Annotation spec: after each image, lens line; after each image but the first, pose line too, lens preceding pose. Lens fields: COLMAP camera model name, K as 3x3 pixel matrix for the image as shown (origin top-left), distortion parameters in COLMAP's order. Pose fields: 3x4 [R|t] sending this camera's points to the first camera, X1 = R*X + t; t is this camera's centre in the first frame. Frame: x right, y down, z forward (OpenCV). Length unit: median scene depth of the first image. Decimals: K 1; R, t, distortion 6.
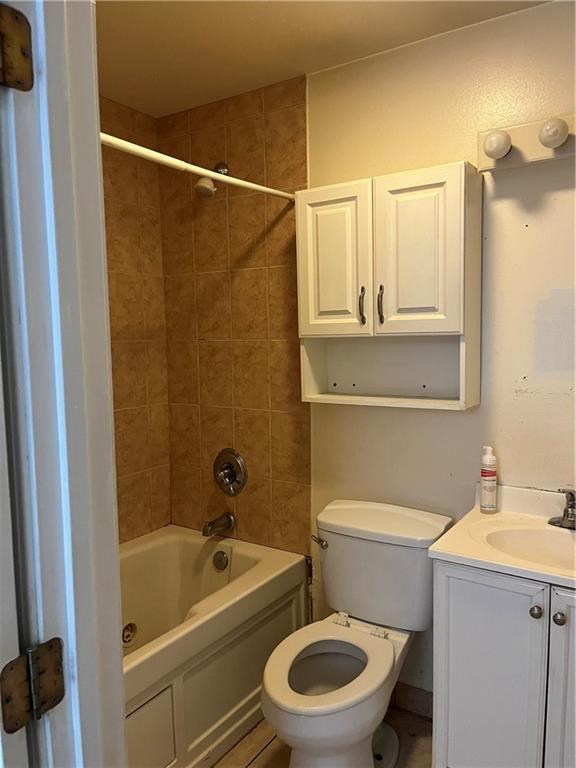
lens RADIAL K [[576.2, 0, 282.8], [0, 576.2, 387.6], [0, 0, 1]] dist [0.026236, -0.062789]
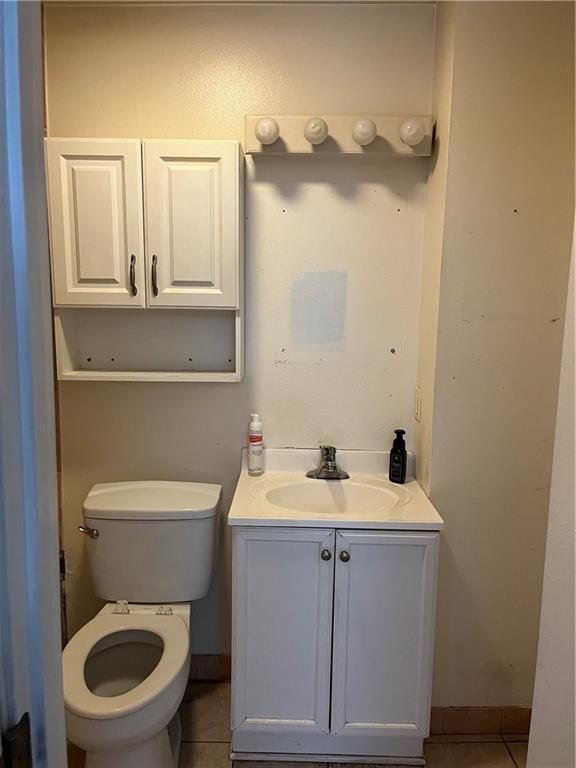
lens RADIAL K [[576.2, 0, 285.5], [0, 576.2, 380.1], [0, 0, 1]] dist [0.026236, -0.062789]
pose [[0.827833, -0.045013, 0.559166, -0.196939], [0.021333, 0.998581, 0.048802, -0.012841], [-0.560569, -0.028471, 0.827618, 0.079880]]
